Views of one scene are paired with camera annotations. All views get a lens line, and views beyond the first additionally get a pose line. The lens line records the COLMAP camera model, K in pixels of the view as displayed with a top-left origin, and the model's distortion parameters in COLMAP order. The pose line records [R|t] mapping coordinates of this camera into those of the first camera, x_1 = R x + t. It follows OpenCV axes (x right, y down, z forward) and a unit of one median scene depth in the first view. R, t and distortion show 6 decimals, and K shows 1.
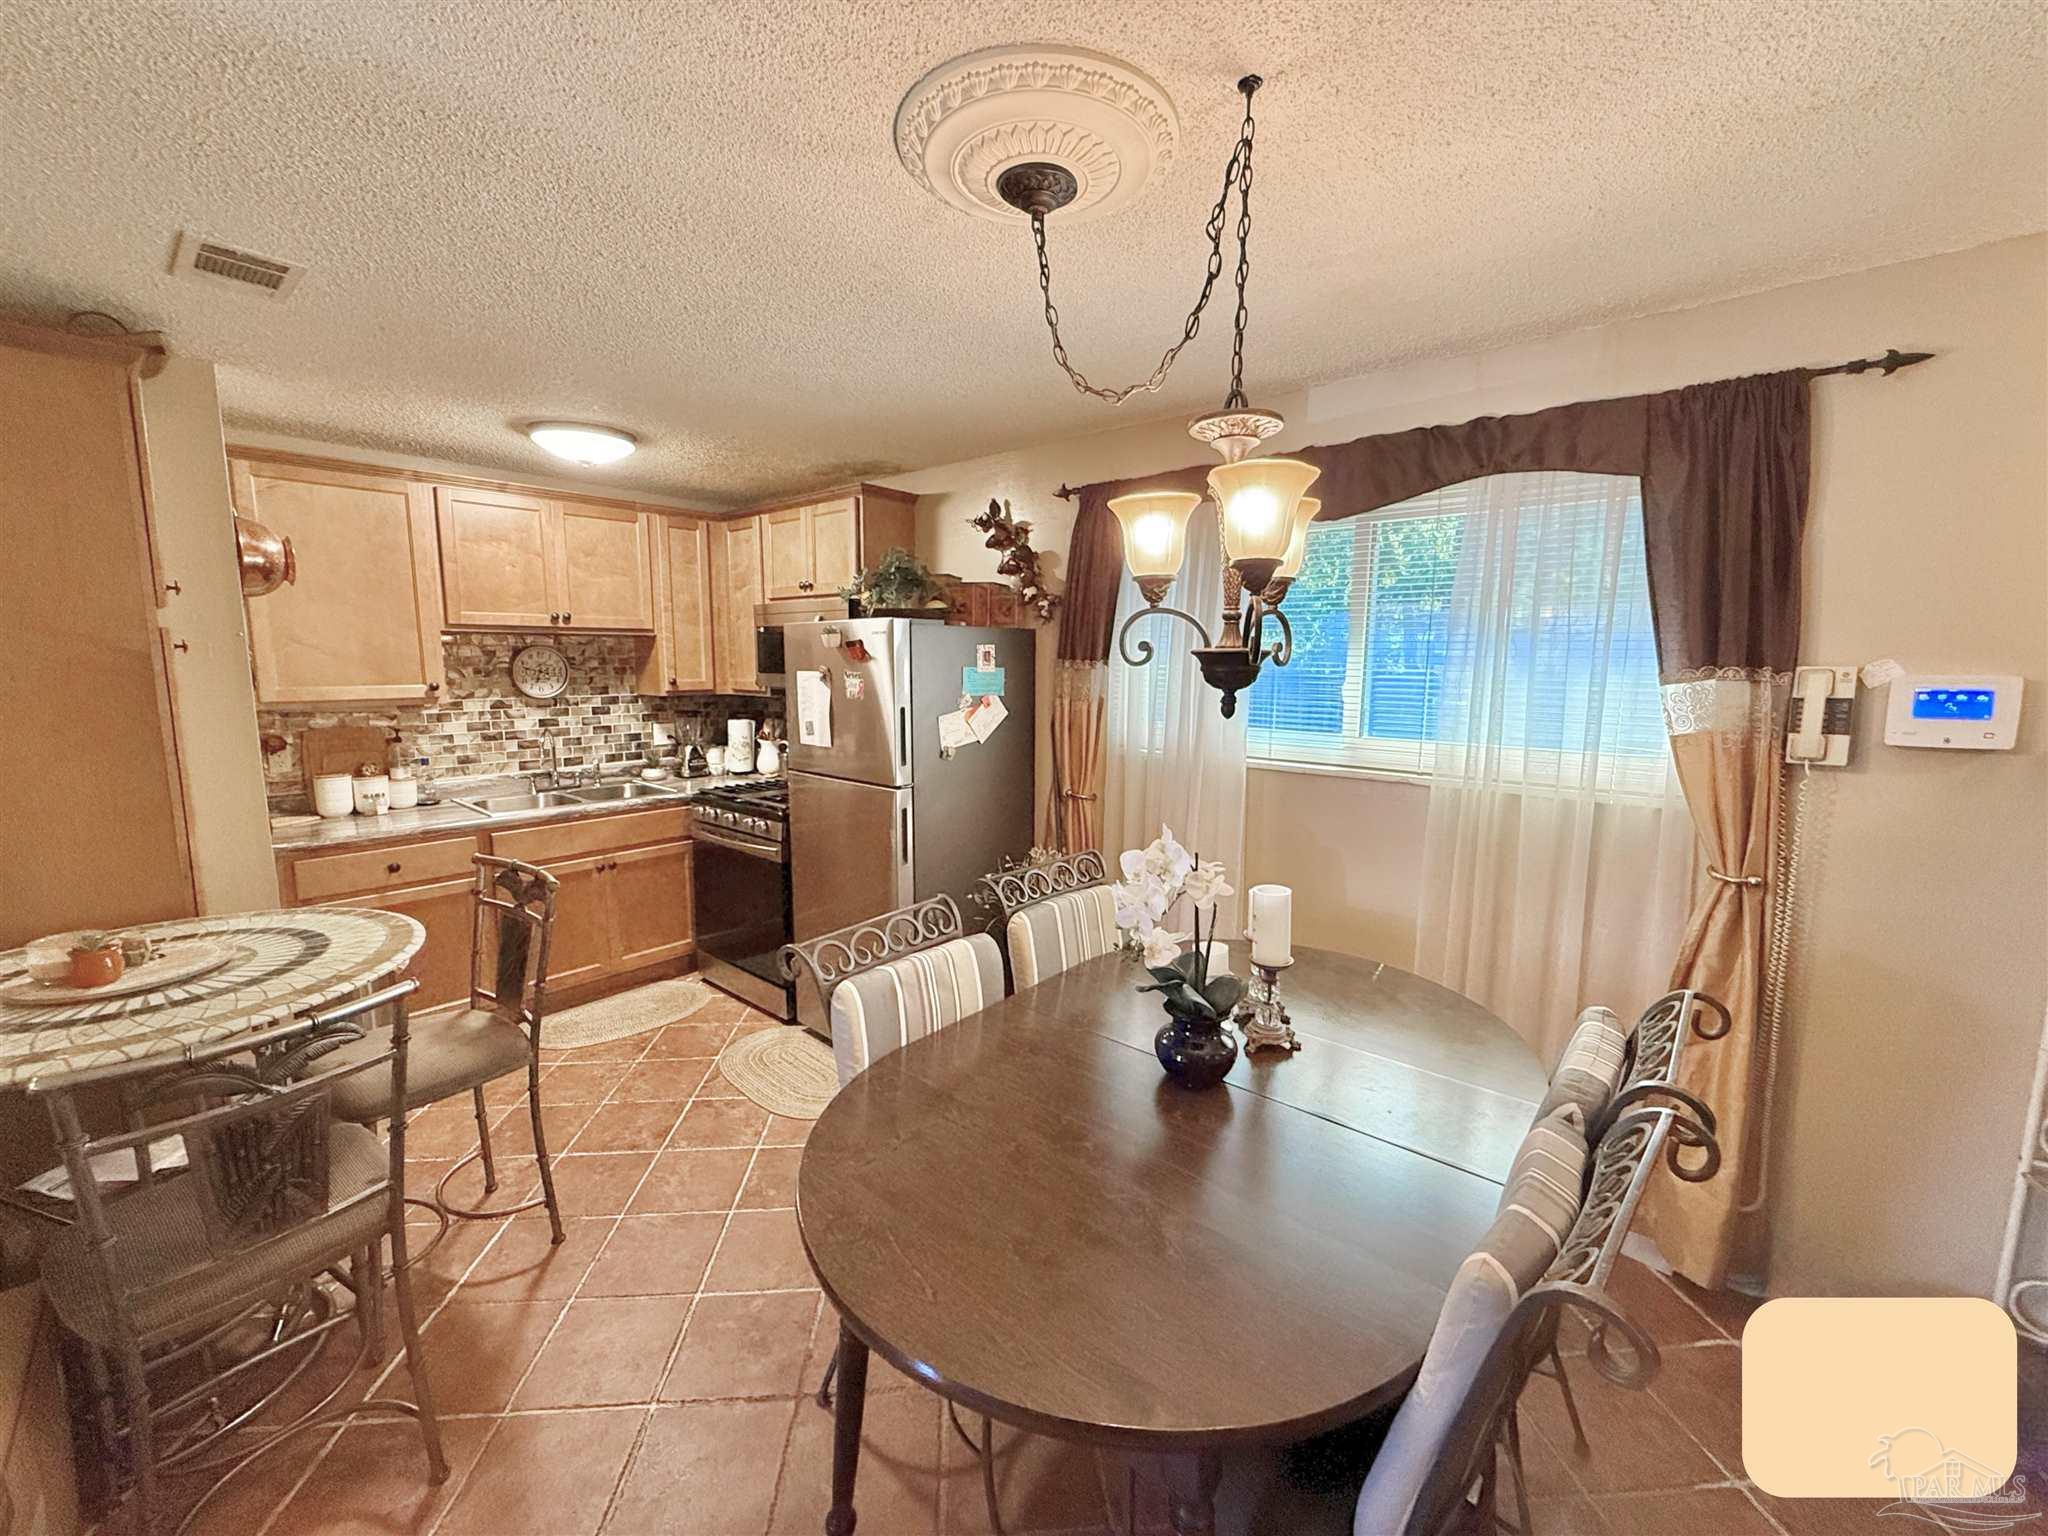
lens RADIAL K [[811.9, 0, 1013.0], [0, 811.9, 767.7], [0, 0, 1]] dist [0.001567, 0.000126]
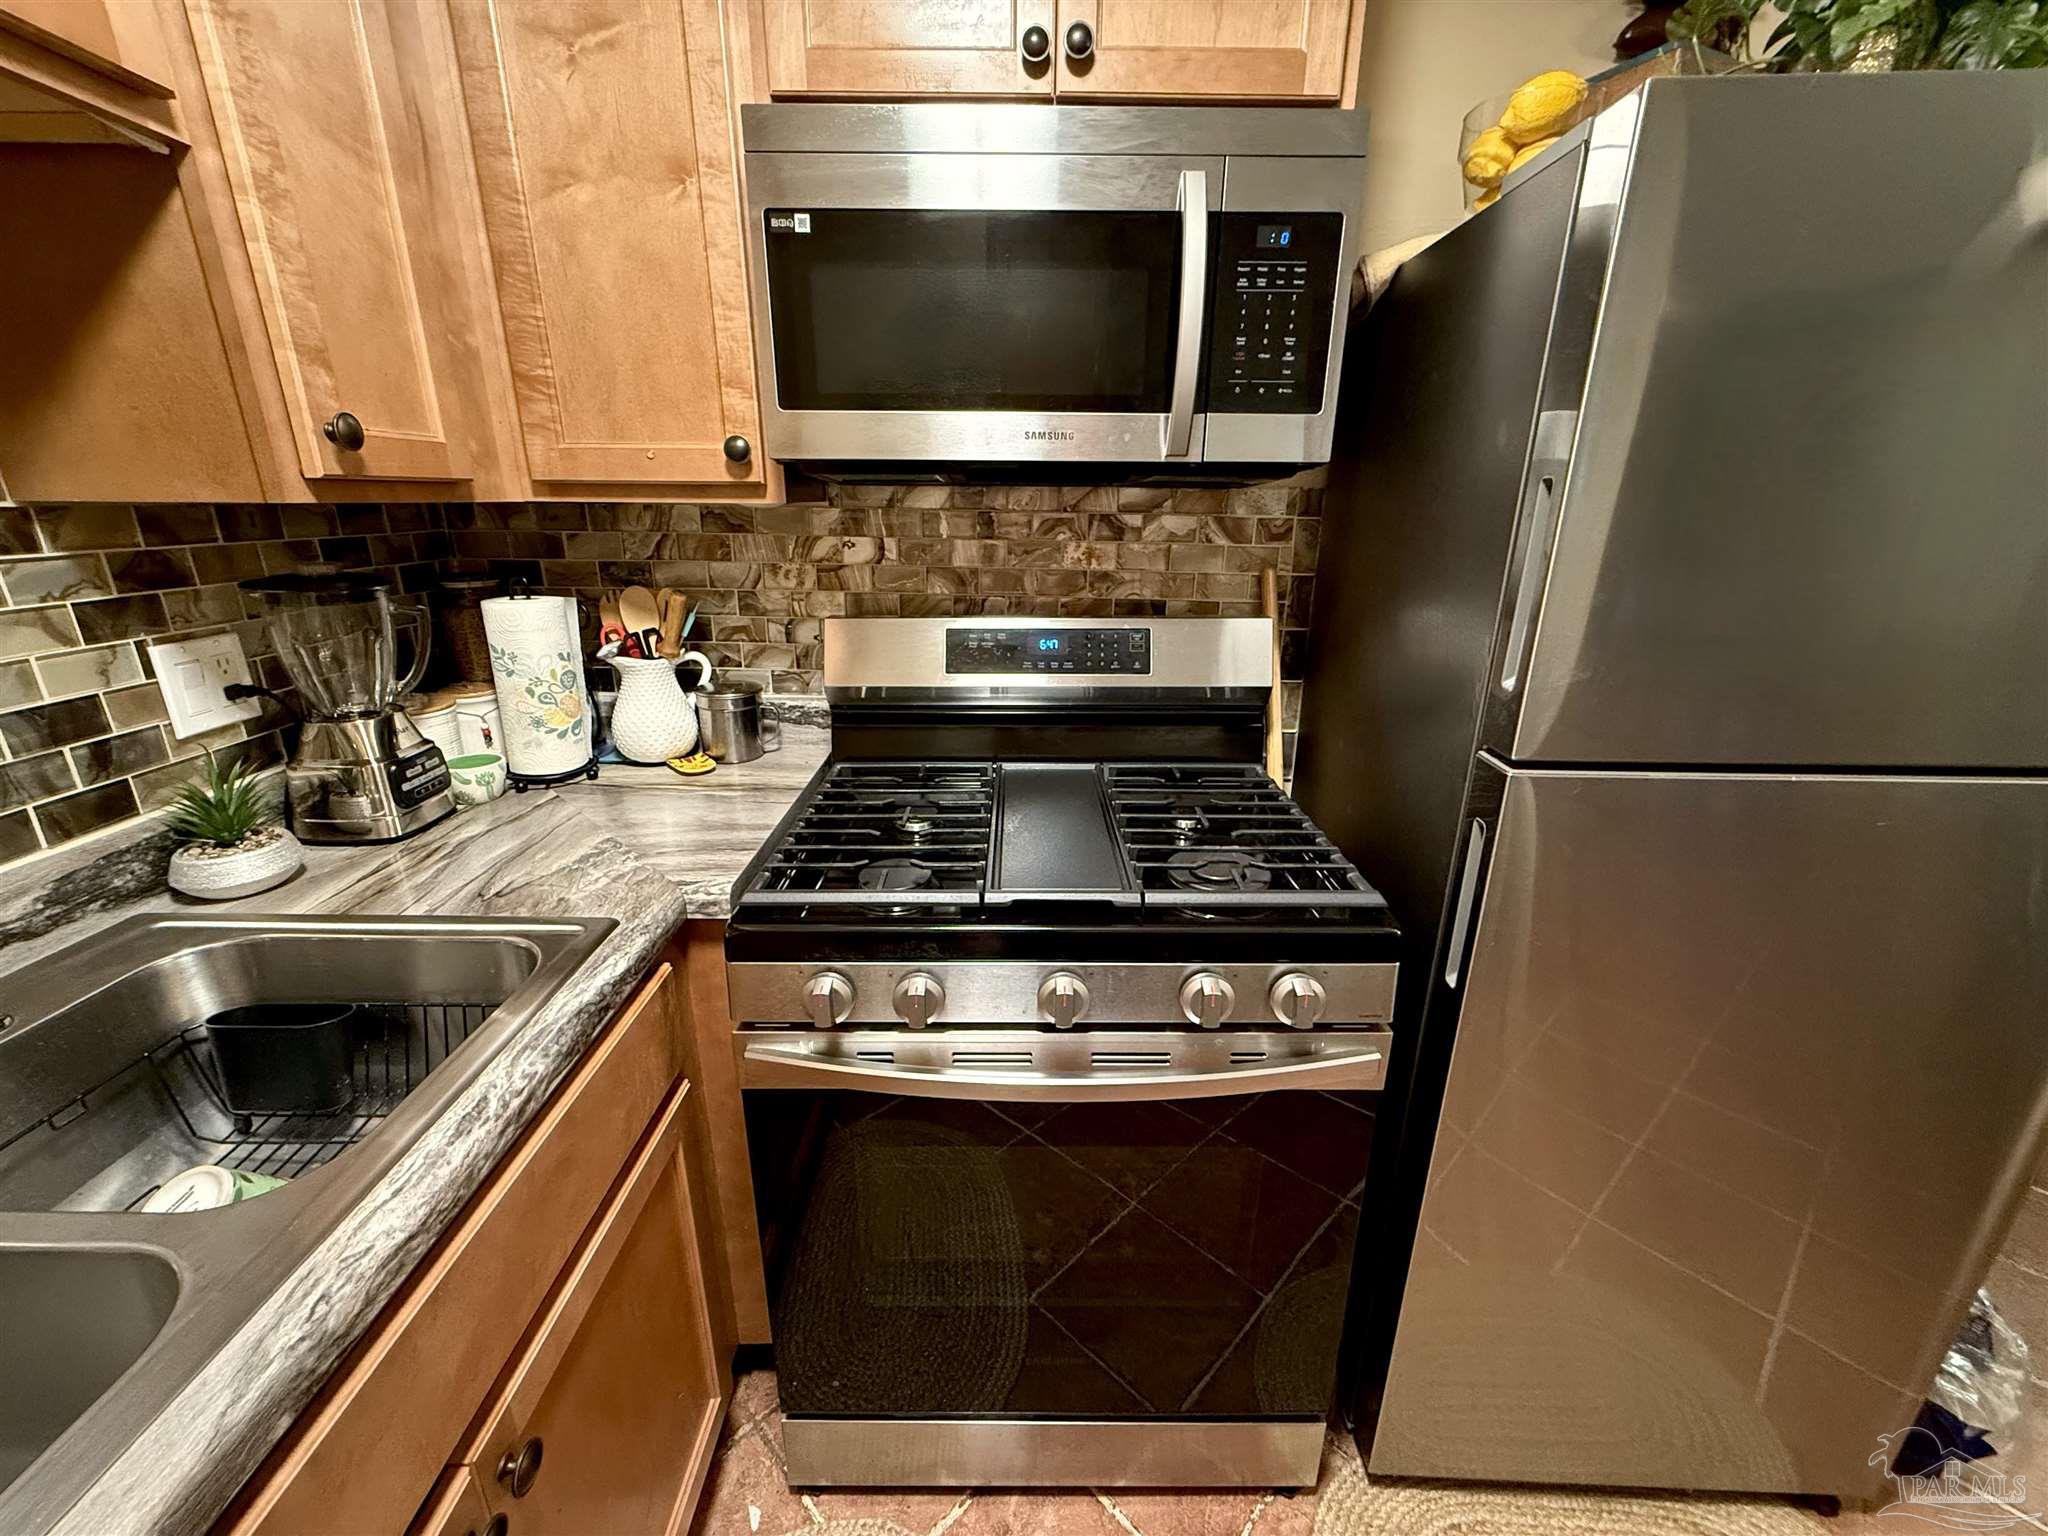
lens RADIAL K [[811.9, 0, 1013.0], [0, 811.9, 767.7], [0, 0, 1]] dist [0.001567, 0.000126]
pose [[0.749088, -0.210207, 0.628236, -0.415741], [0.084534, 0.970901, 0.224066, -0.051592], [-0.657055, -0.114738, 0.745060, 0.685211]]
